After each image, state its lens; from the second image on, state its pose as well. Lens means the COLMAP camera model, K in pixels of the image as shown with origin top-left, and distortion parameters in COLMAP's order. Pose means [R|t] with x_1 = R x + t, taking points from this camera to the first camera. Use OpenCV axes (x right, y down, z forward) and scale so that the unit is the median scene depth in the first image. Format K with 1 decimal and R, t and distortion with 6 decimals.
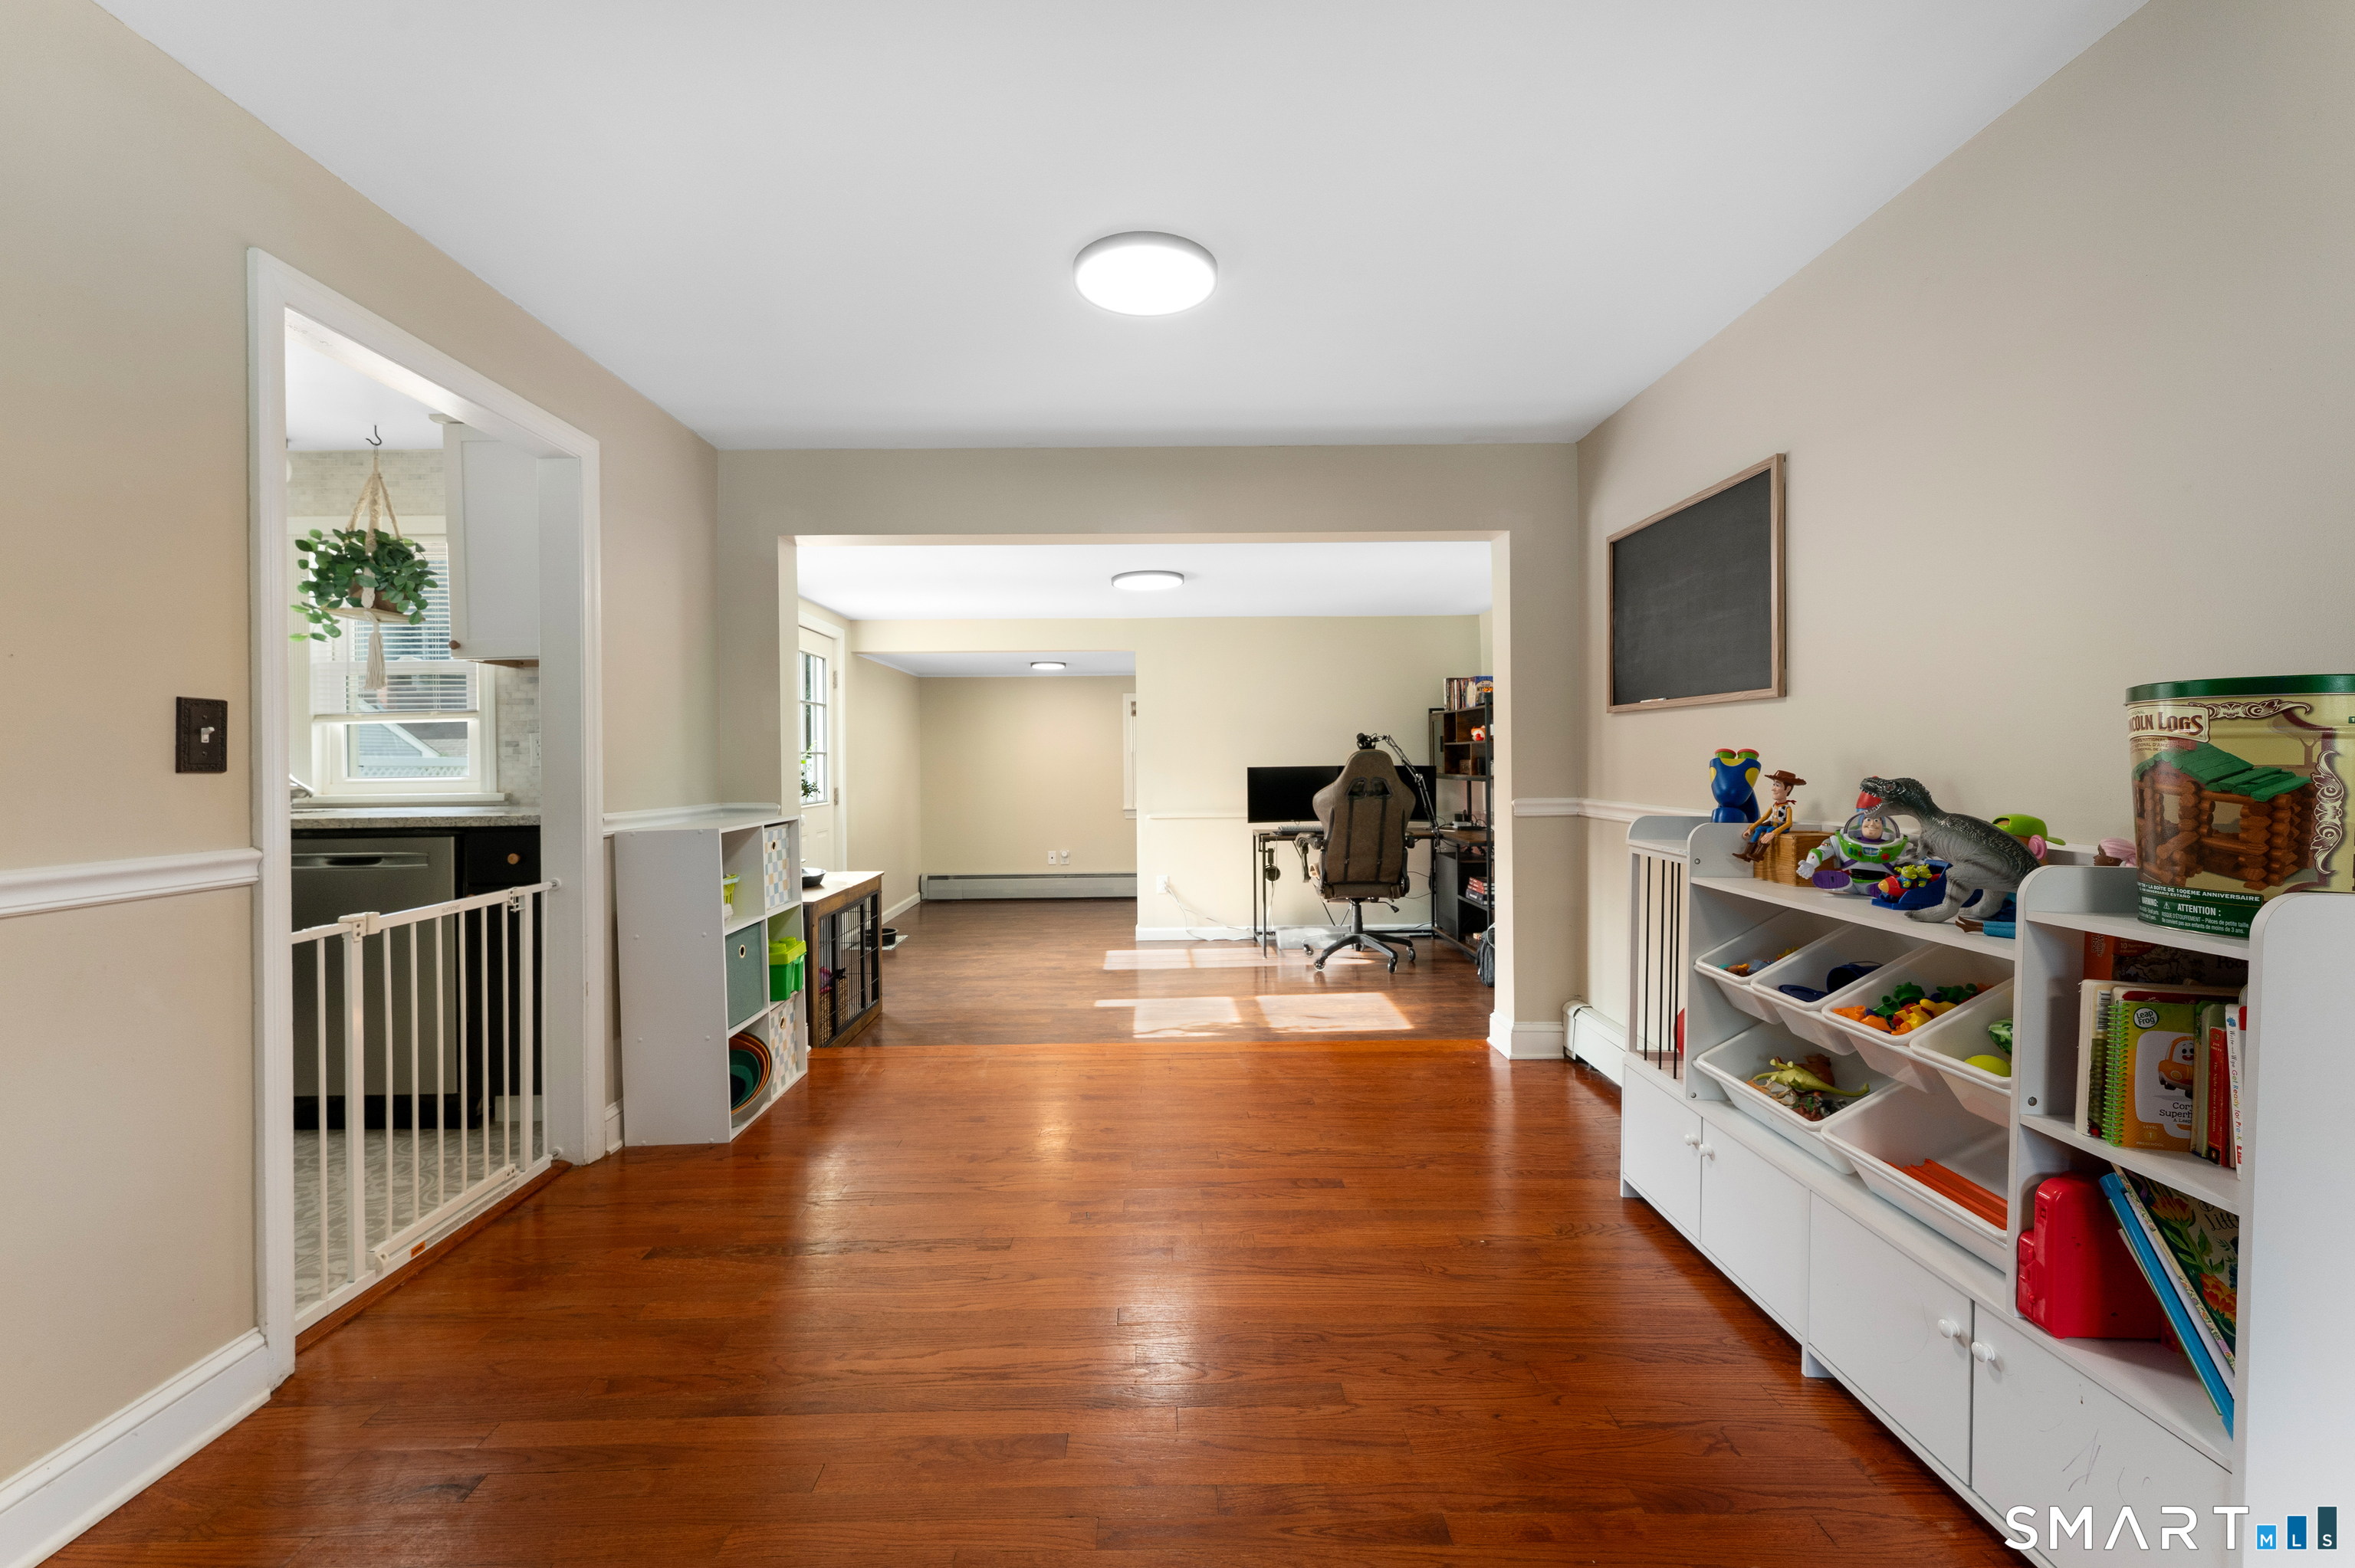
lens RADIAL K [[963.7, 0, 1170.8], [0, 963.7, 754.3], [0, 0, 1]] dist [-0.000771, -0.000195]
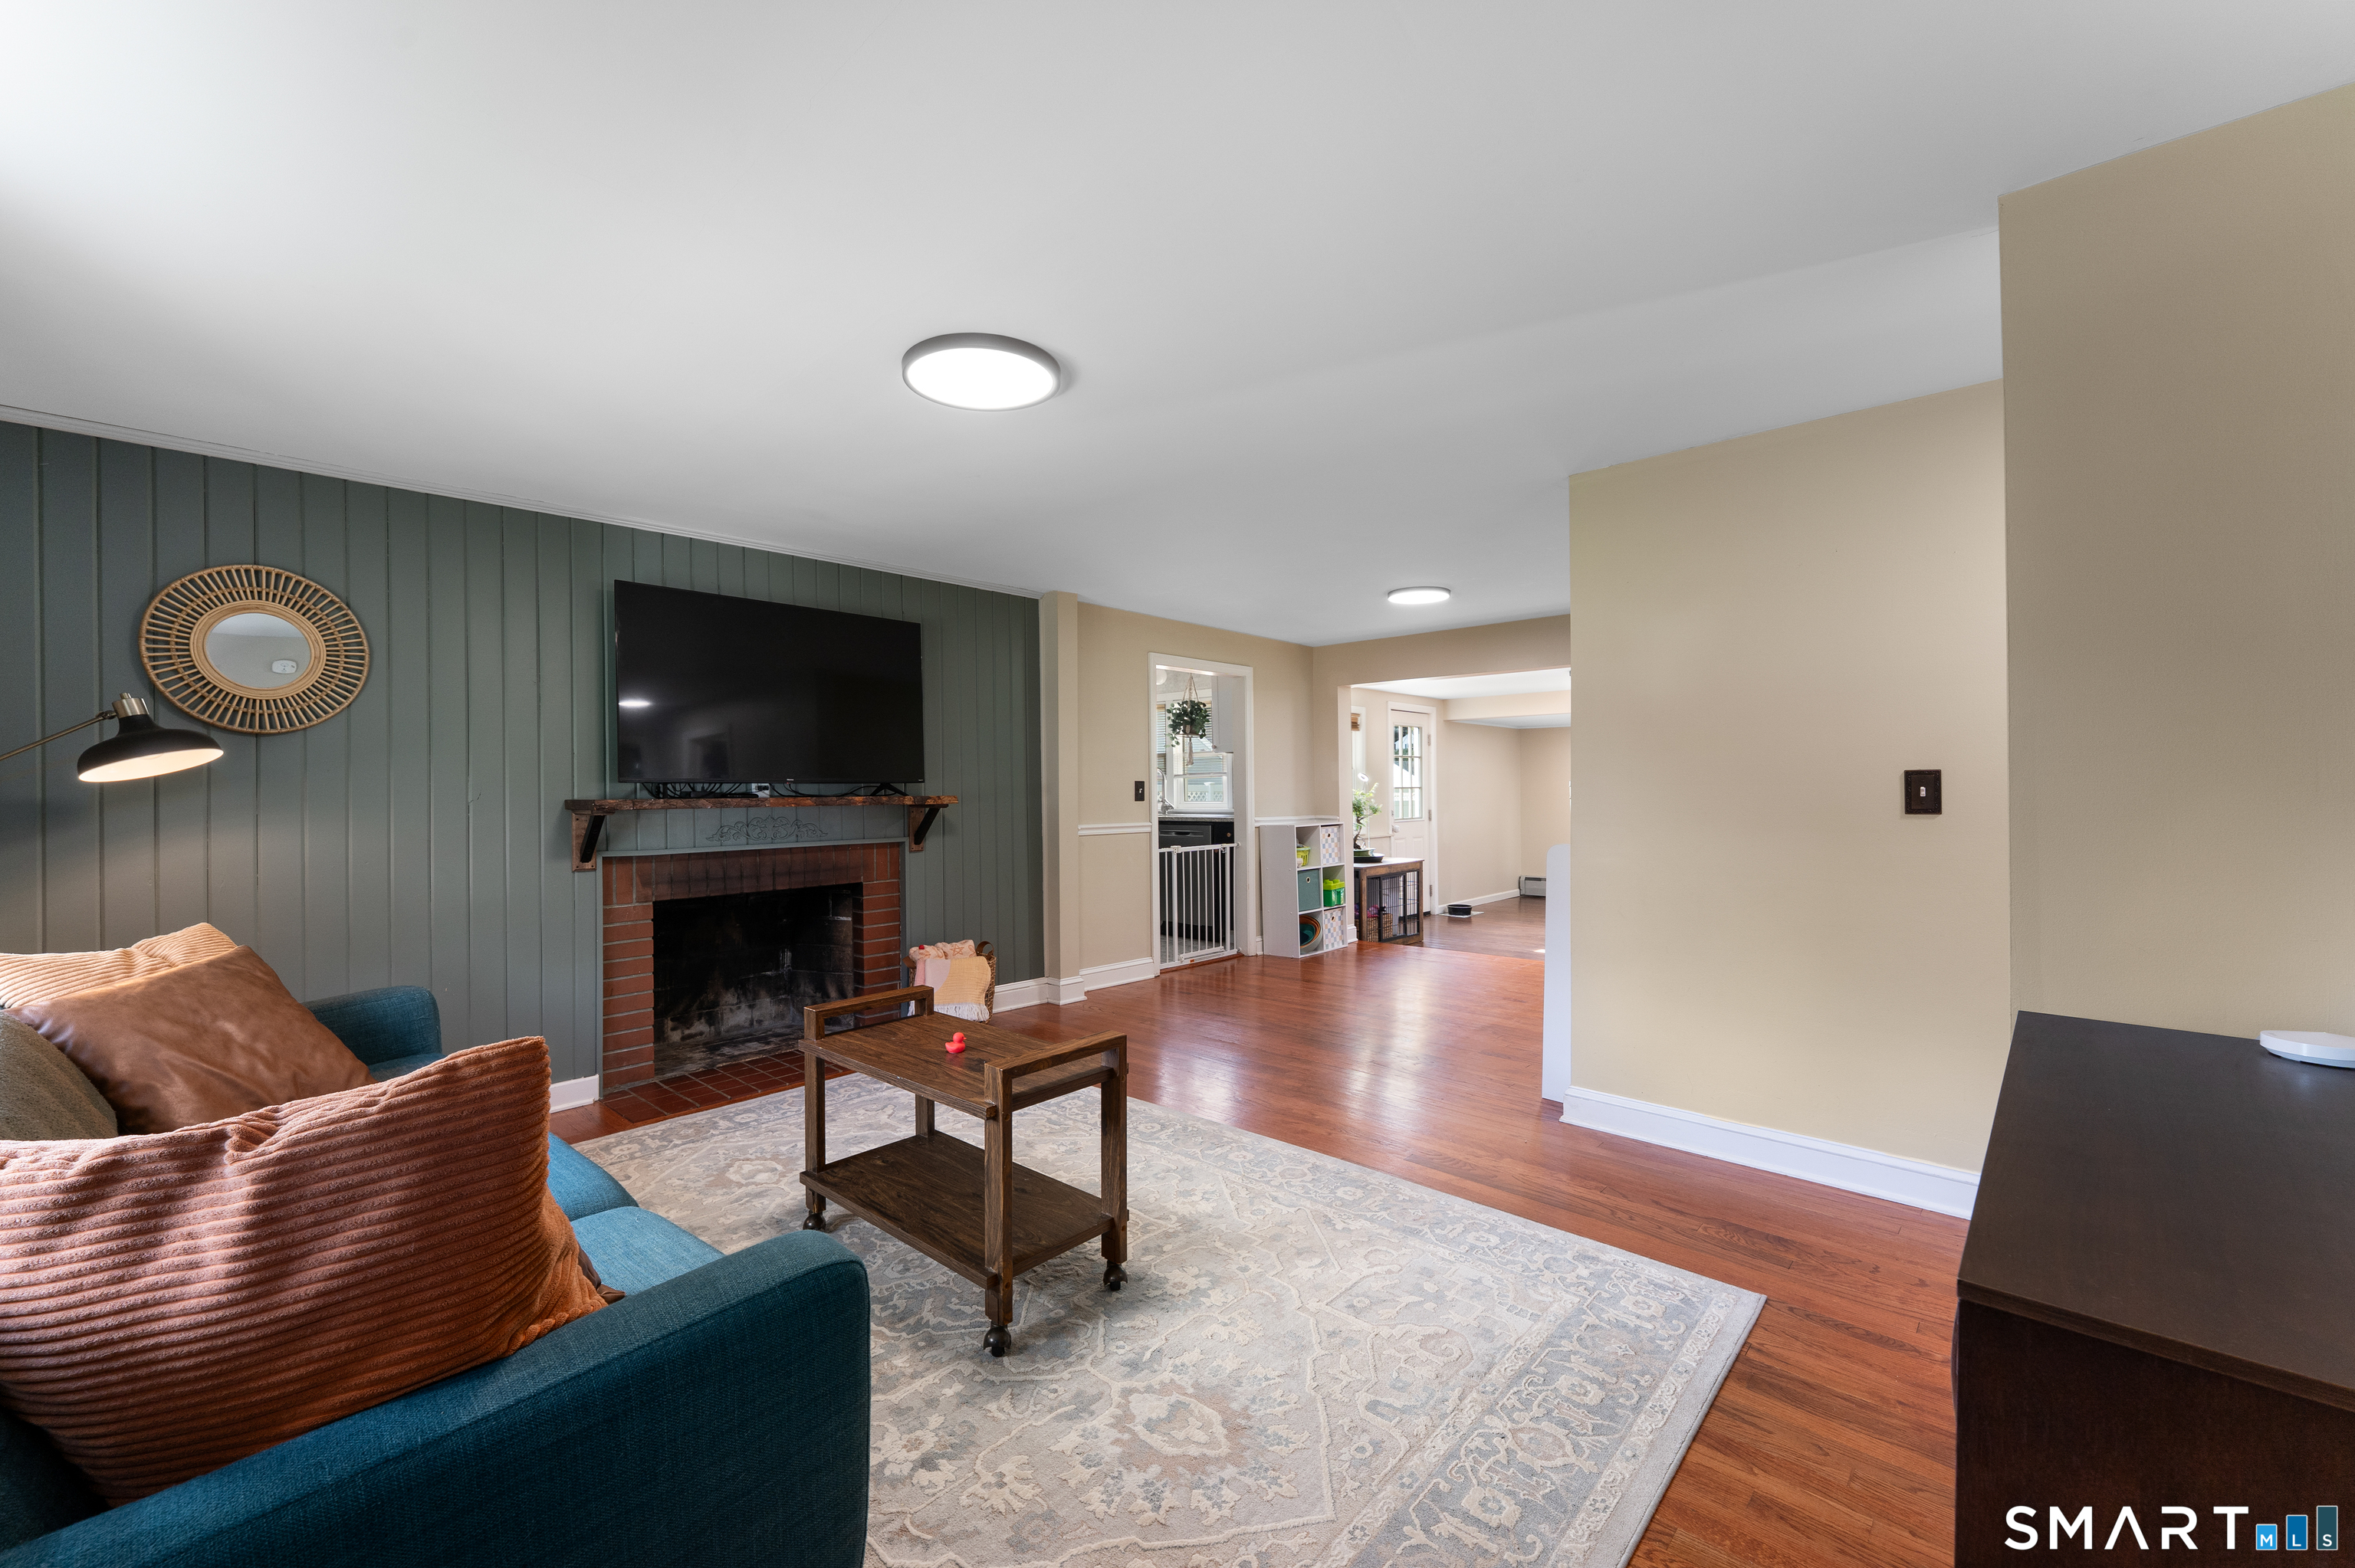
lens RADIAL K [[946.8, 0, 1170.1], [0, 946.8, 782.1], [0, 0, 1]] dist [-0.002624, -0.000164]
pose [[0.724371, -0.002819, -0.689405, 0.498662], [0.004864, 0.999988, 0.001023, -0.017592], [0.689393, -0.004094, 0.724376, -0.488542]]
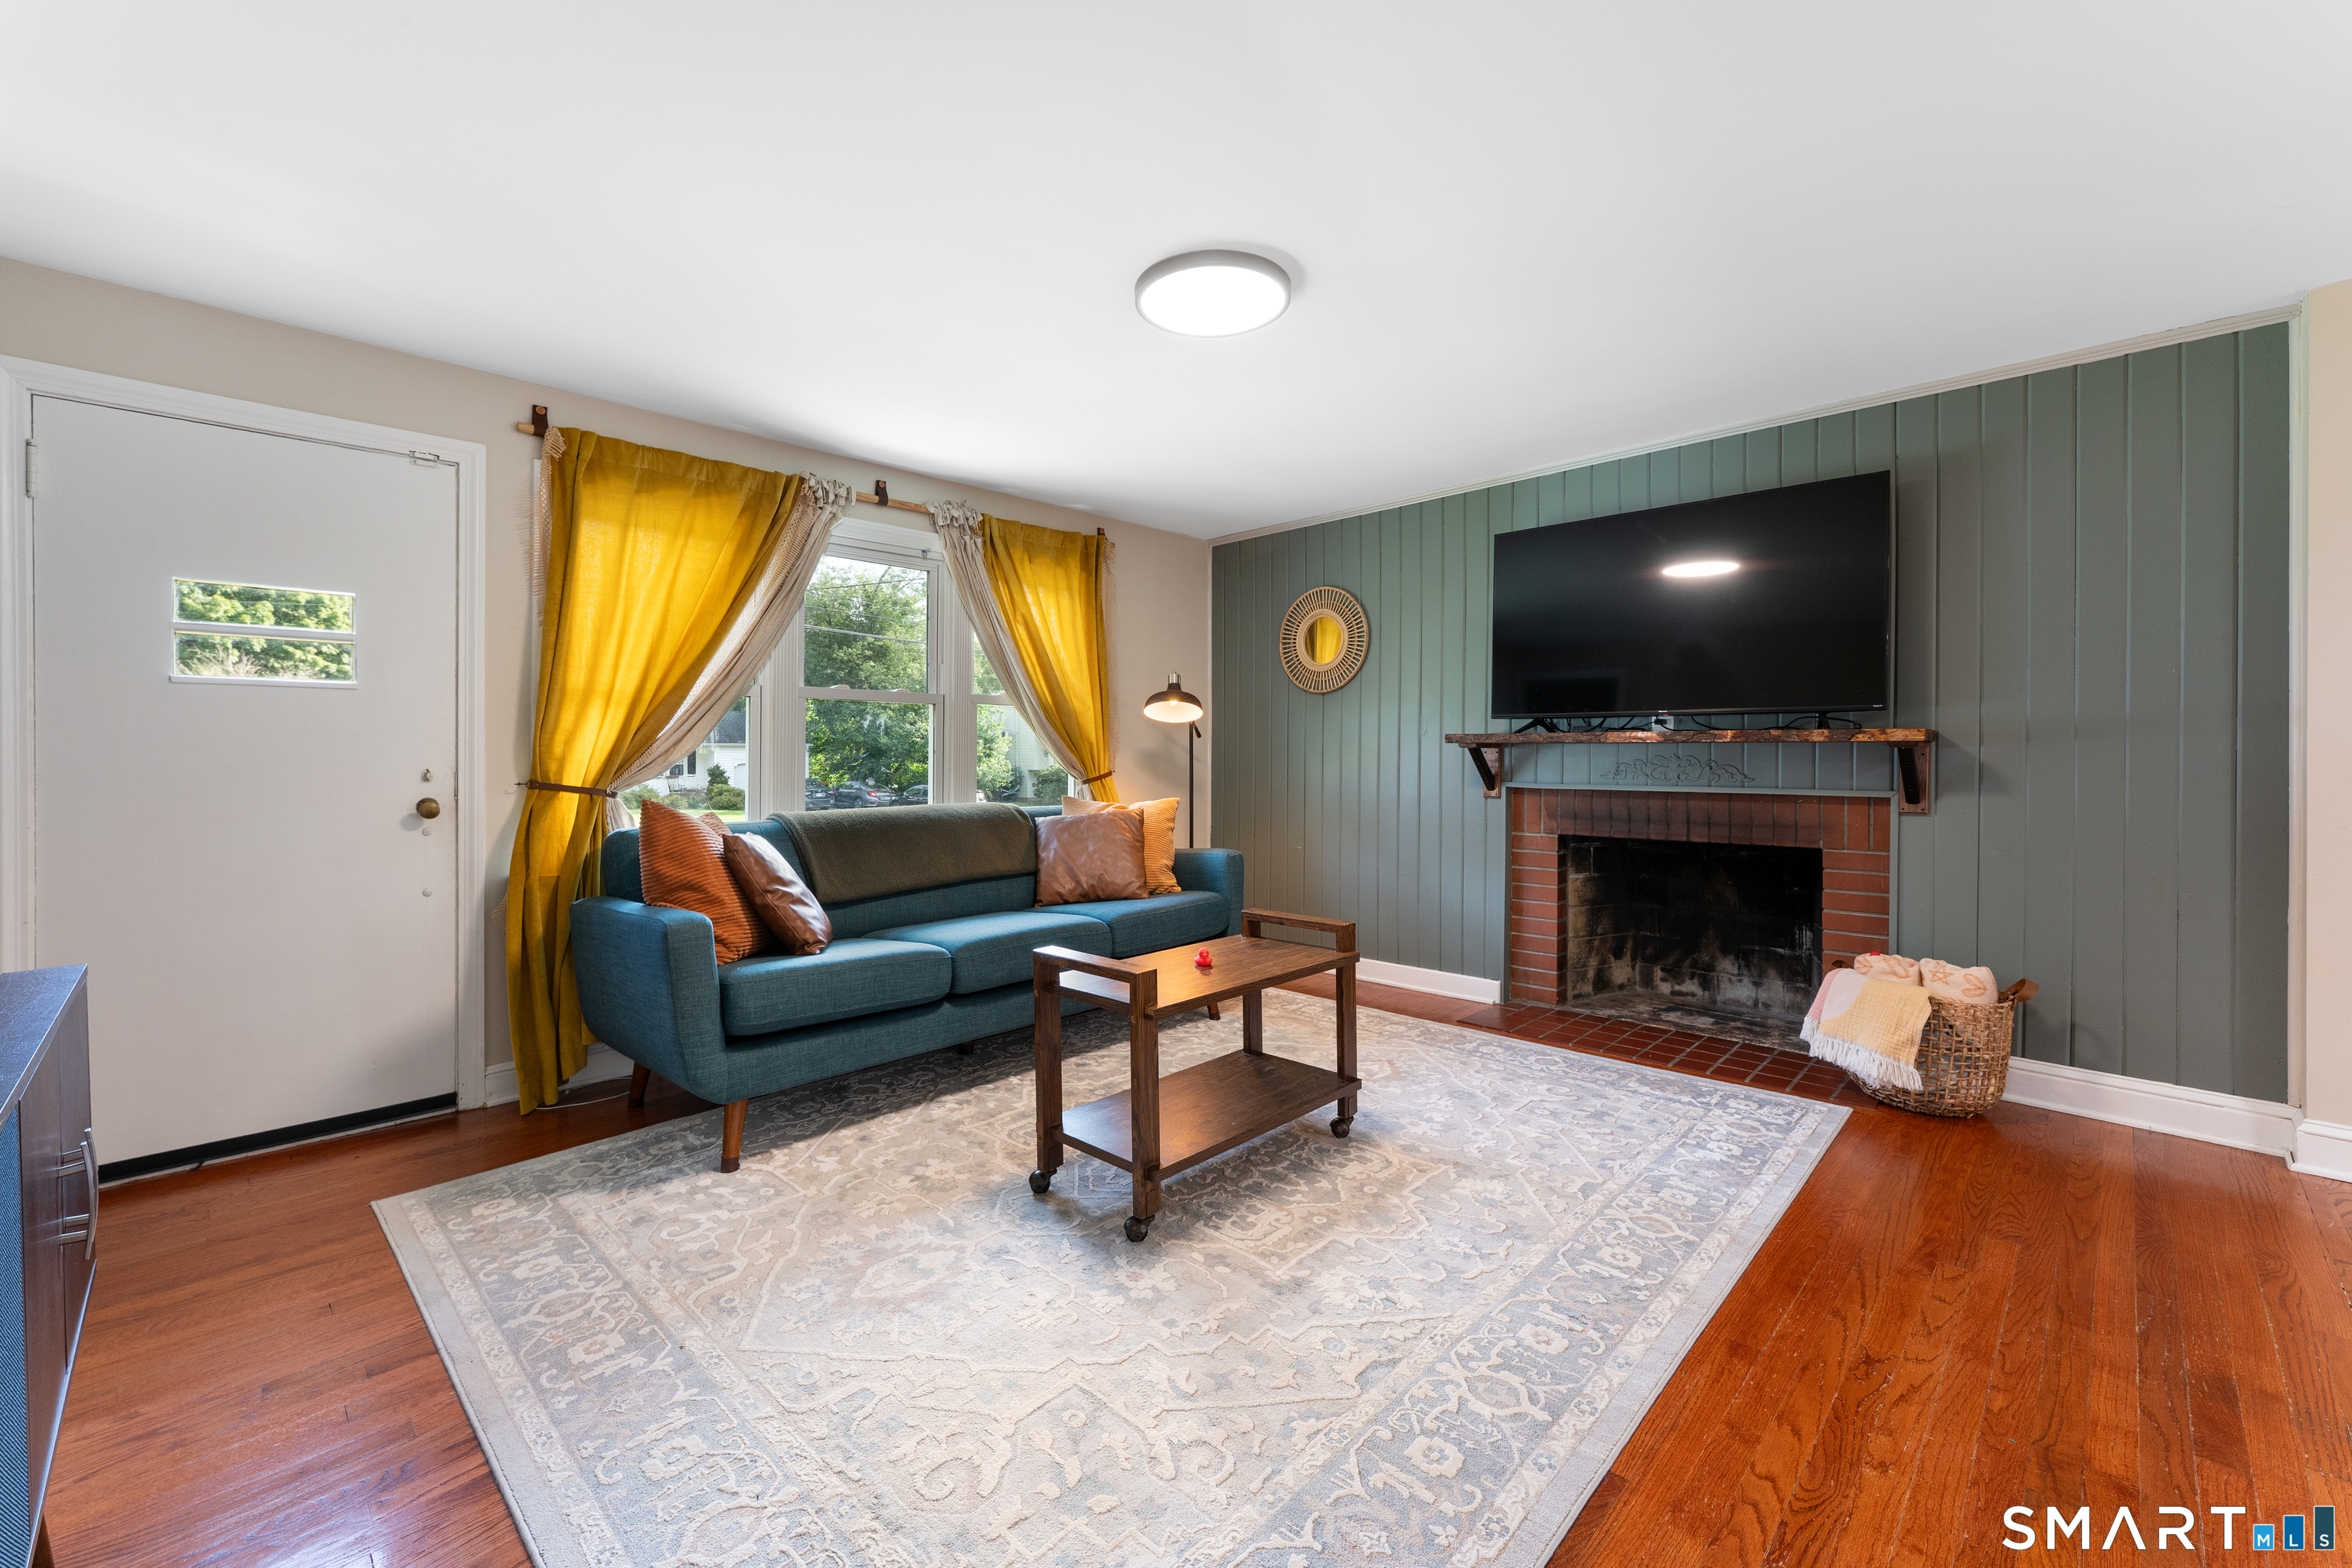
lens RADIAL K [[962.7, 0, 1169.3], [0, 962.7, 754.3], [0, 0, 1]] dist [-0.000771, -0.000195]
pose [[-0.709615, 0.009303, -0.704528, 0.460734], [0.007339, 0.999956, 0.005812, 0.003726], [0.704552, -0.001046, -0.709652, 0.098784]]
